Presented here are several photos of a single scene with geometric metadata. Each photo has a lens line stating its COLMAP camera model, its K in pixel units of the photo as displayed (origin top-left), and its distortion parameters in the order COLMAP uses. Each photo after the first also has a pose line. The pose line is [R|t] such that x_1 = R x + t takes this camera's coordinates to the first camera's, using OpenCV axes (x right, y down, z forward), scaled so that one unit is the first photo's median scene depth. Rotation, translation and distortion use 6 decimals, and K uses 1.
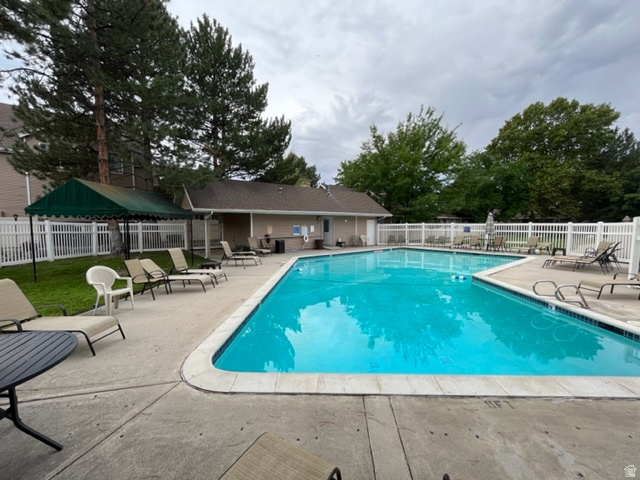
lens RADIAL K [[260.3, 0, 321.0], [0, 260.3, 239.8], [0, 0, 1]] dist [0.000964, -0.000590]
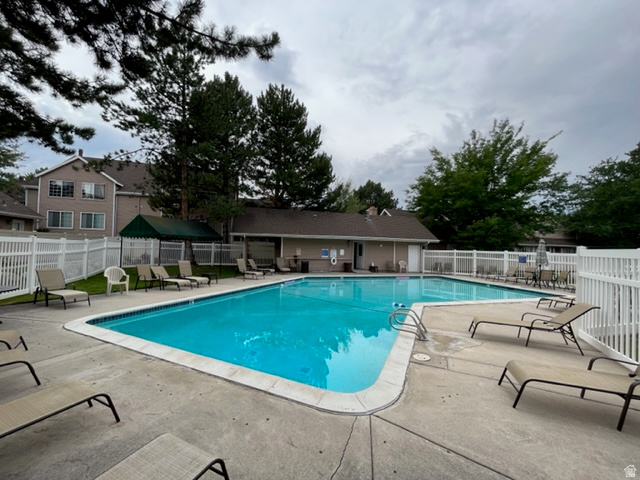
lens RADIAL K [[260.3, 0, 322.0], [0, 260.3, 242.6], [0, 0, 1]] dist [0.000964, -0.000590]
pose [[0.917371, 0.019010, -0.397580, 0.273417], [-0.051632, 0.996103, -0.071508, -0.001553], [0.394671, 0.086127, 0.914777, -0.009626]]
